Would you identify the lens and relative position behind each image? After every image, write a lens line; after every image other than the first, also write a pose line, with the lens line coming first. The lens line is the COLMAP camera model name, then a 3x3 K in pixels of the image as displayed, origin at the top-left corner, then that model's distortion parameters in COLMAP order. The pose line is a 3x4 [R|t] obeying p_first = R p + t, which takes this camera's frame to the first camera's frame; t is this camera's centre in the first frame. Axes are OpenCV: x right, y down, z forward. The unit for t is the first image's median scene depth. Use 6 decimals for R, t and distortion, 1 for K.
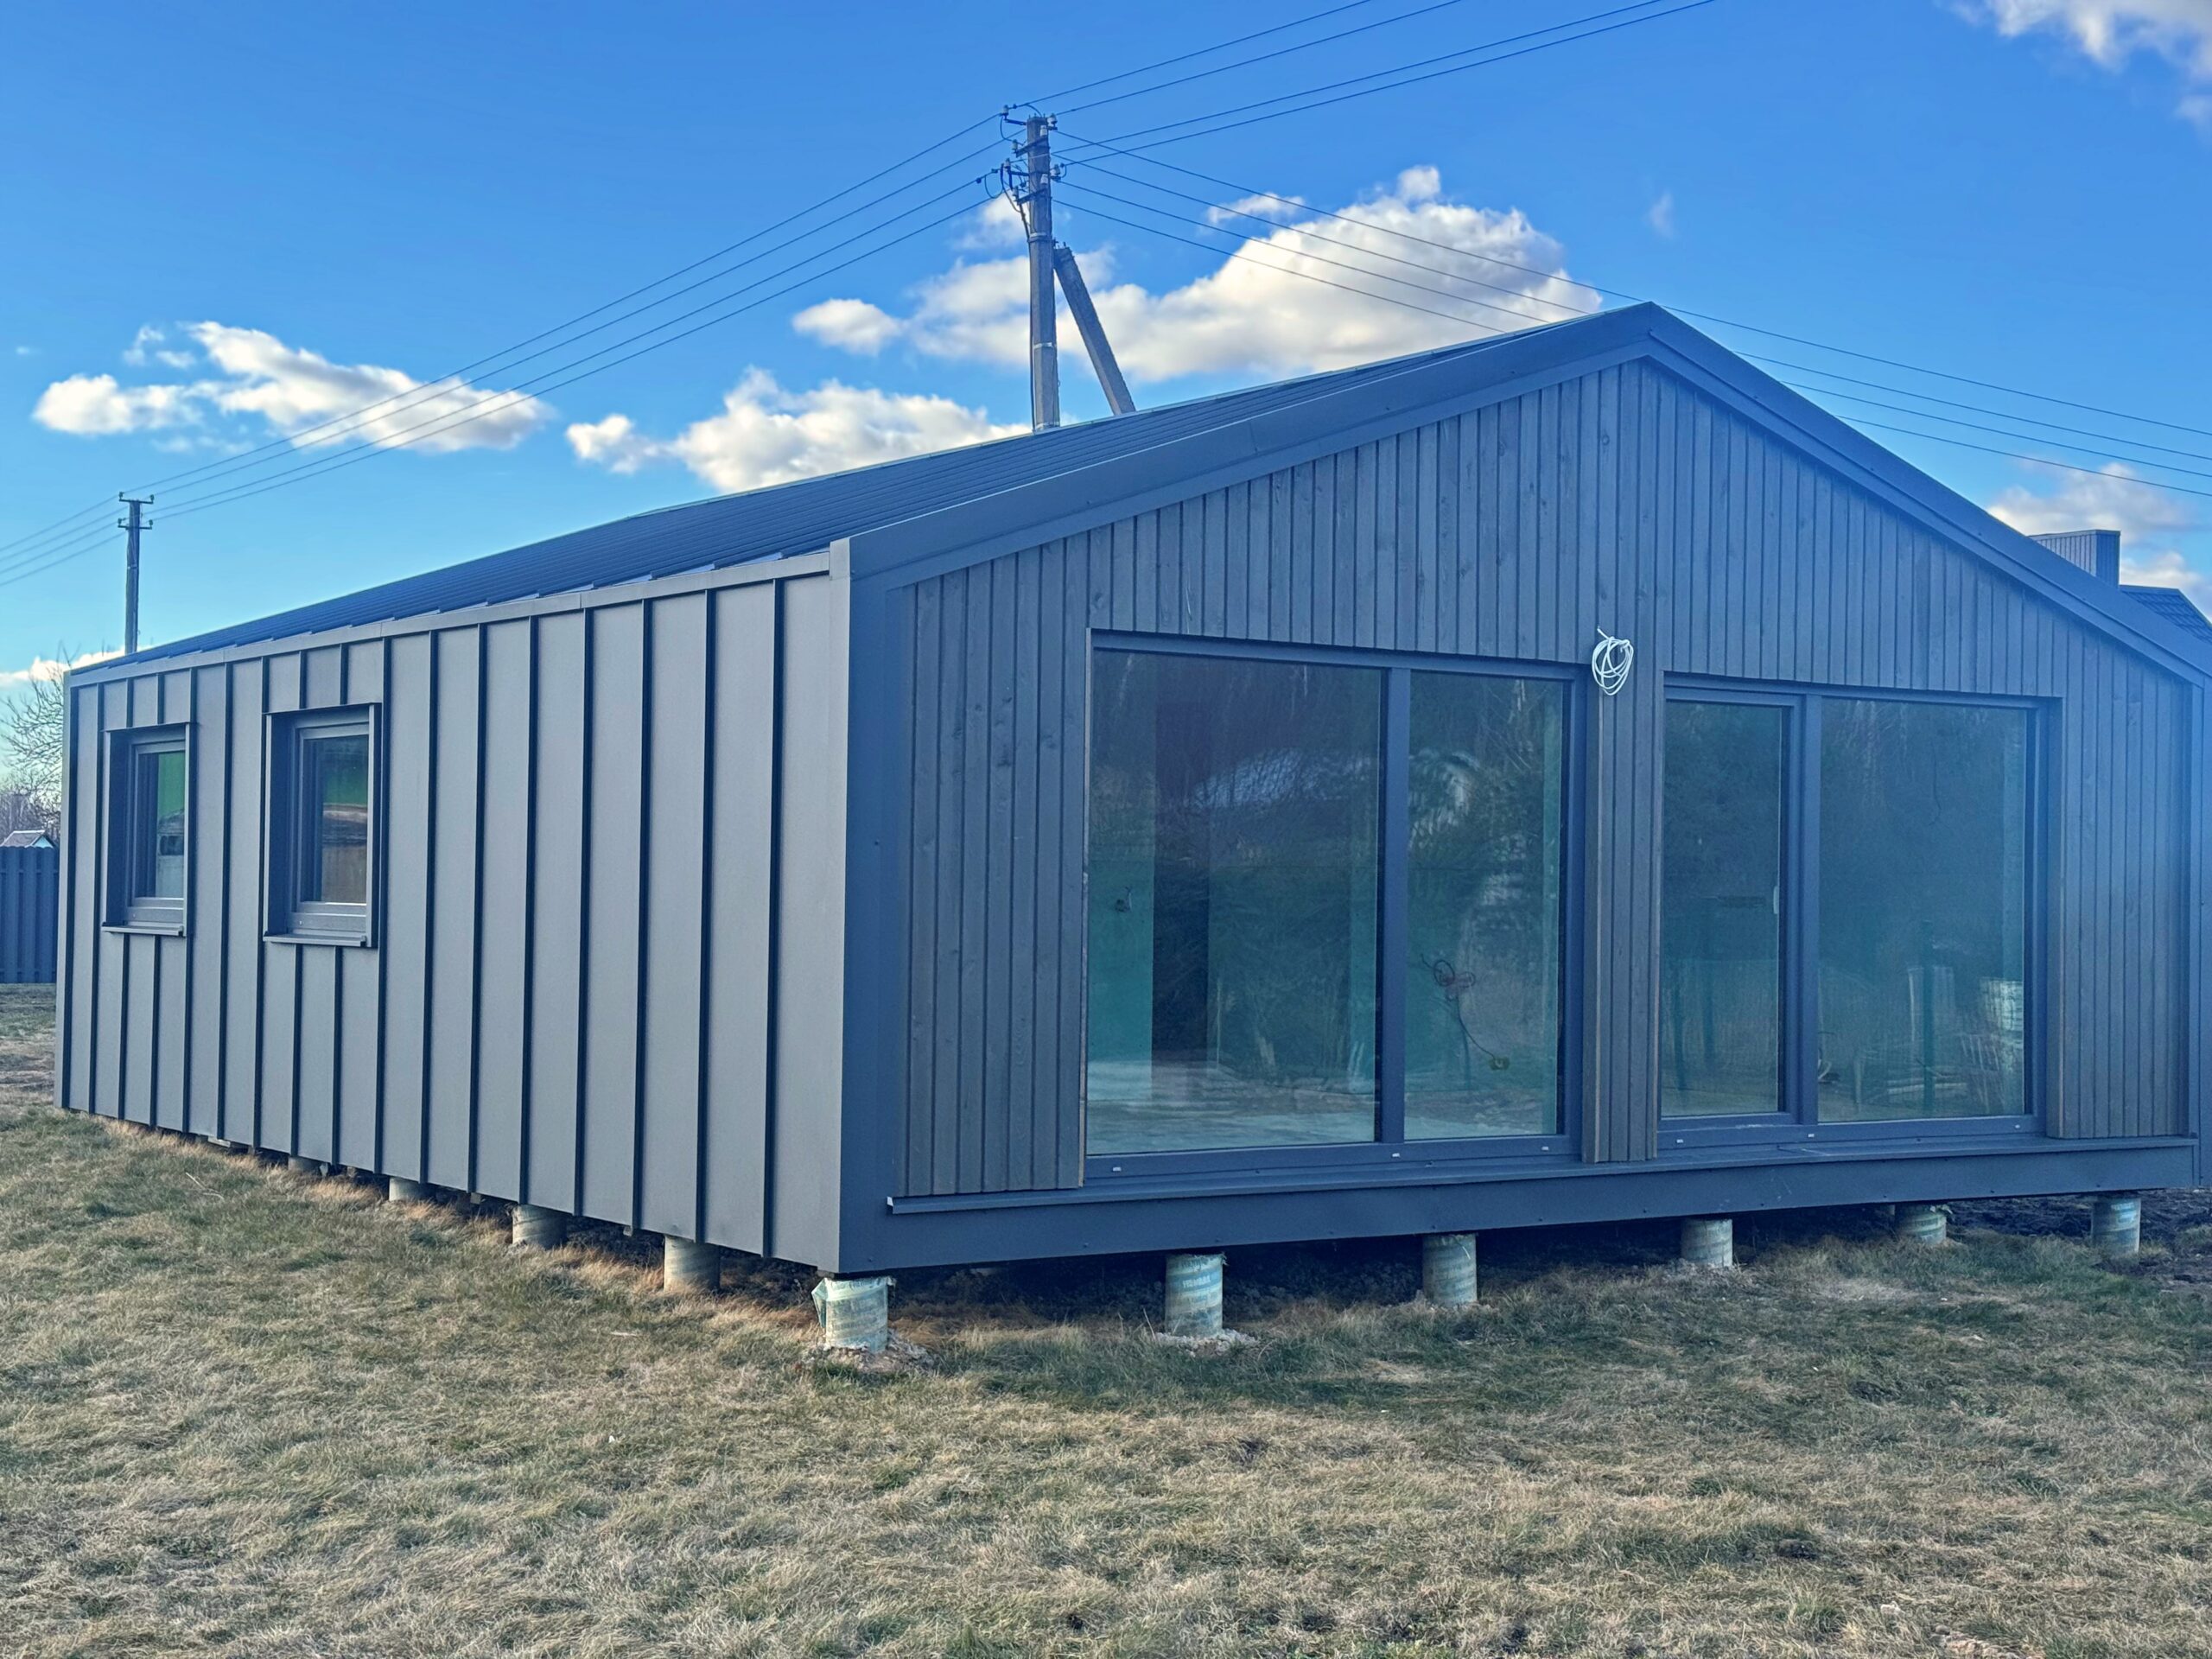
lens RADIAL K [[3063.6, 0, 1087.9], [0, 3063.6, 826.9], [0, 0, 1]] dist [0.091289, 0.000000]
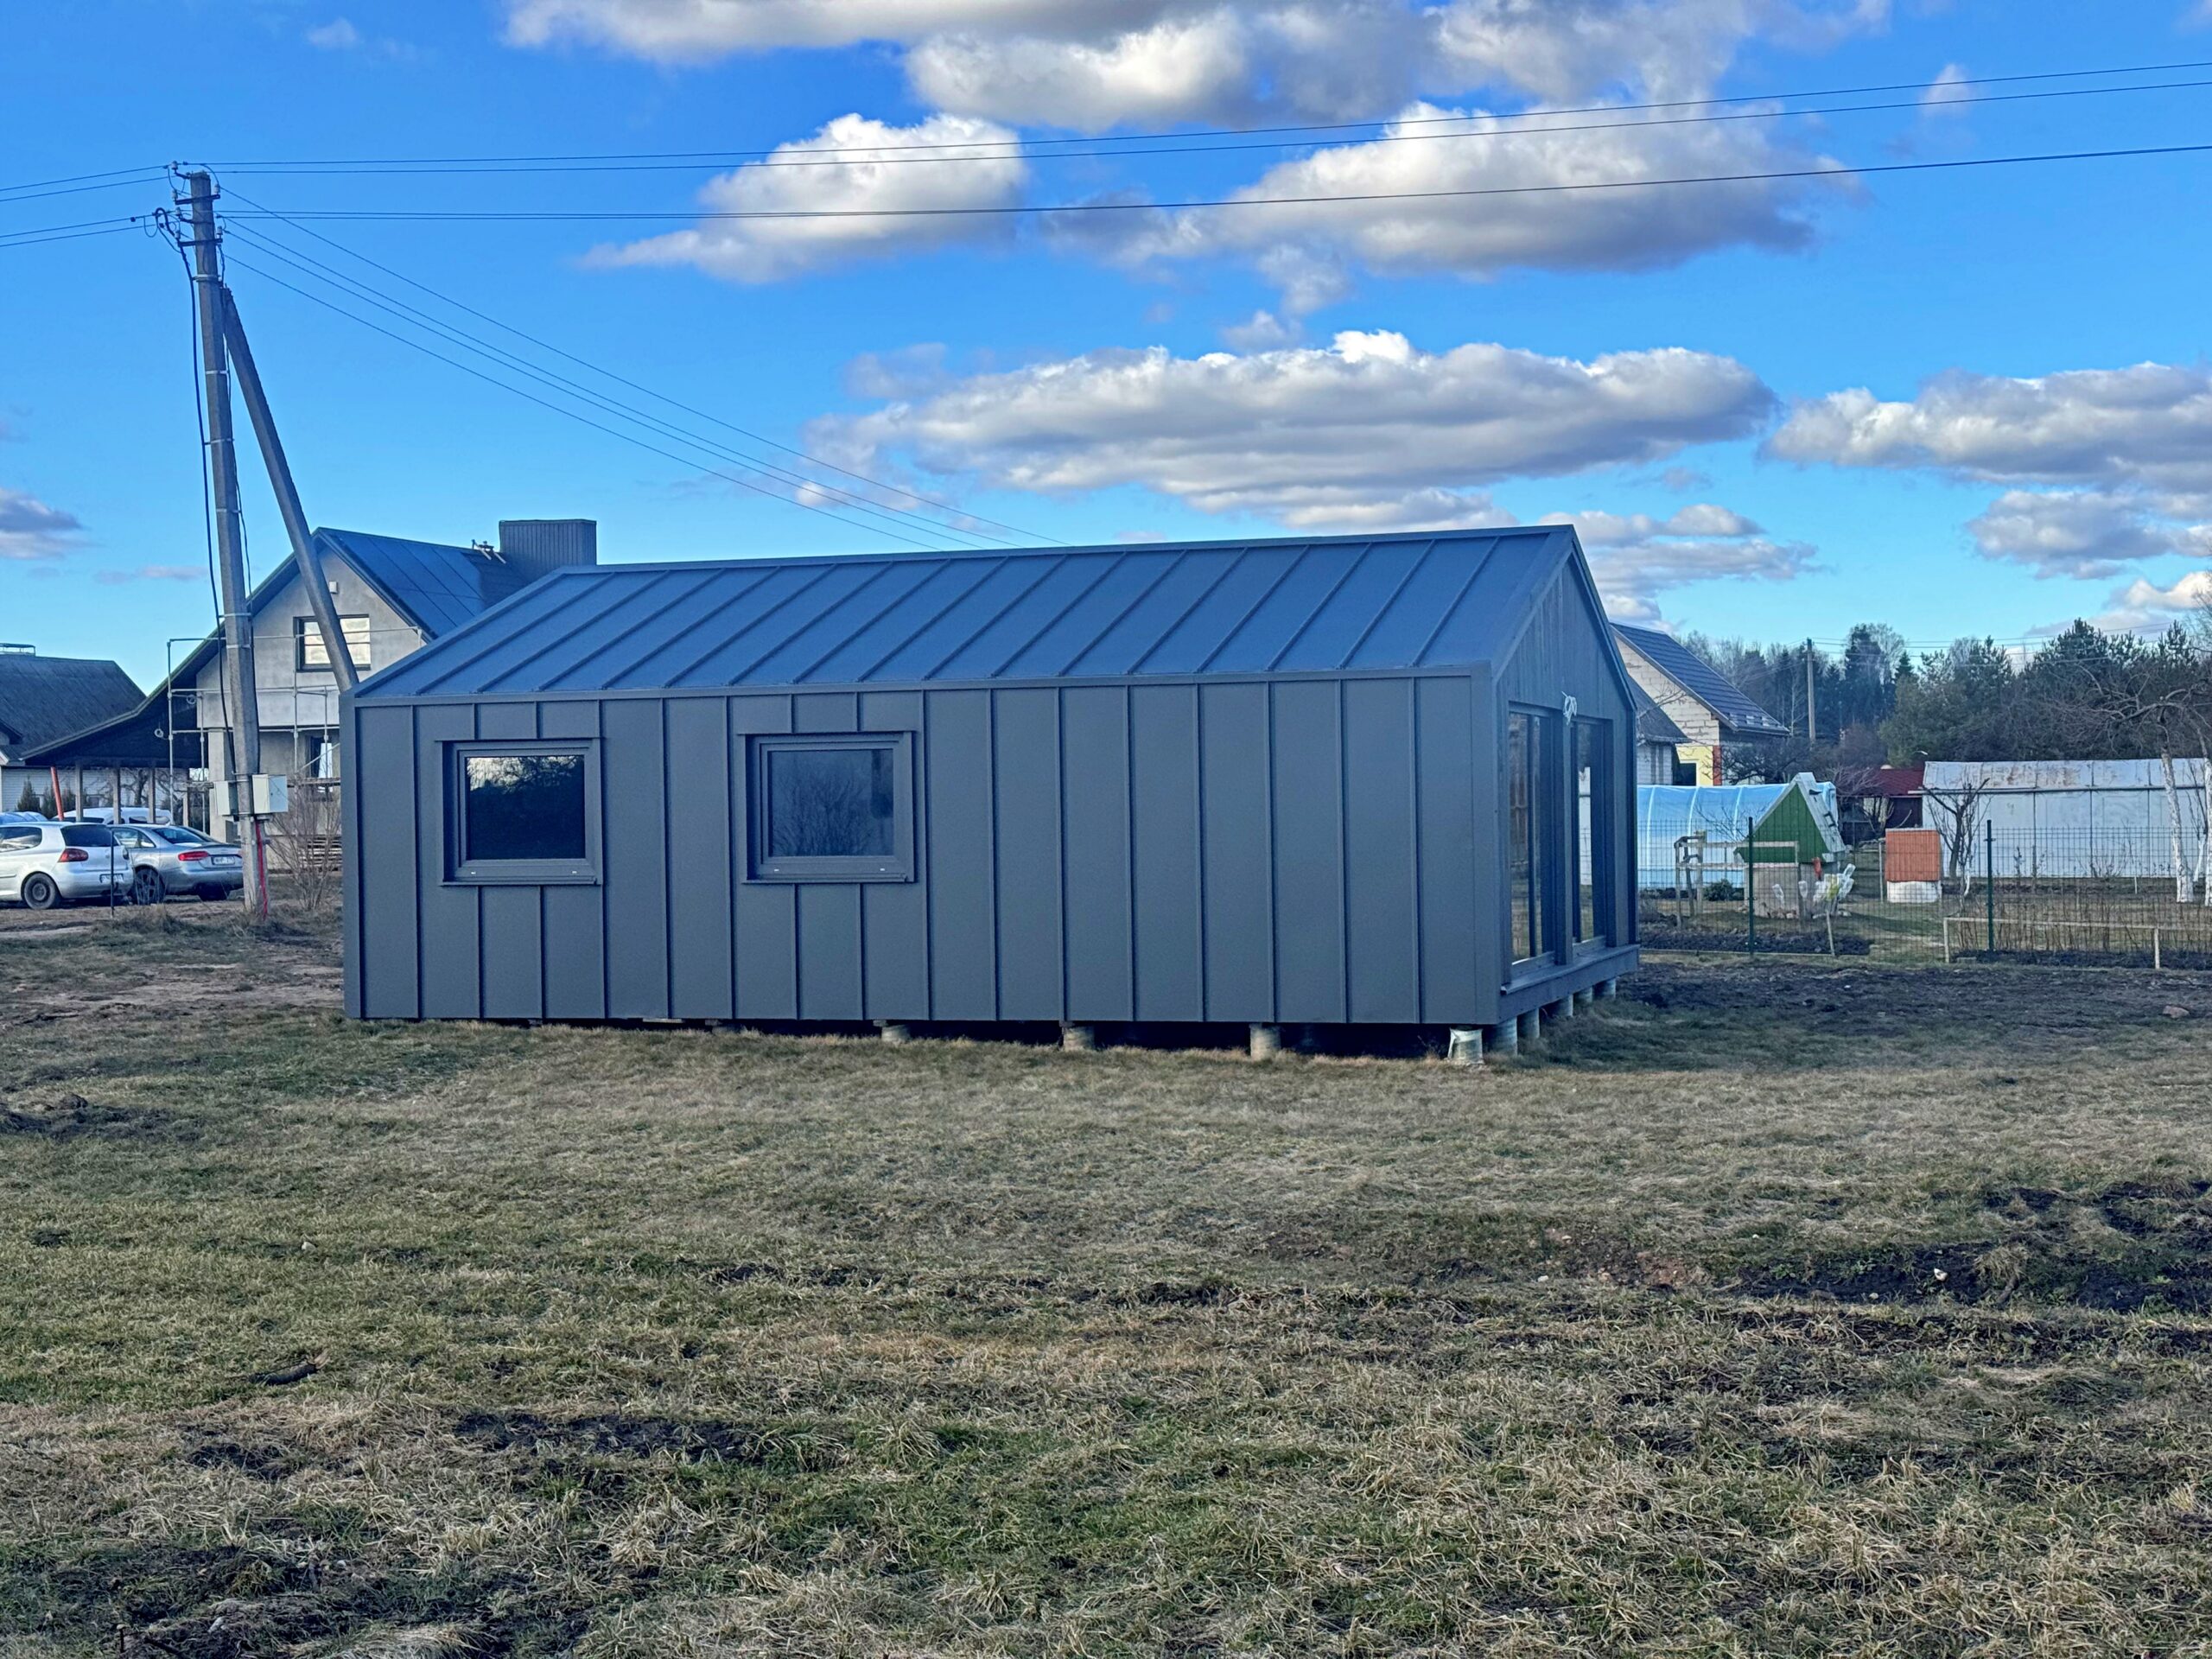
lens RADIAL K [[3063.6, 0, 1106.8], [0, 3063.6, 832.4], [0, 0, 1]] dist [0.091289, 0.000000]
pose [[0.768297, -0.029343, 0.639421, -1.342480], [0.009982, 0.999376, 0.033868, -0.045932], [-0.640016, -0.019639, 0.768111, -0.336498]]
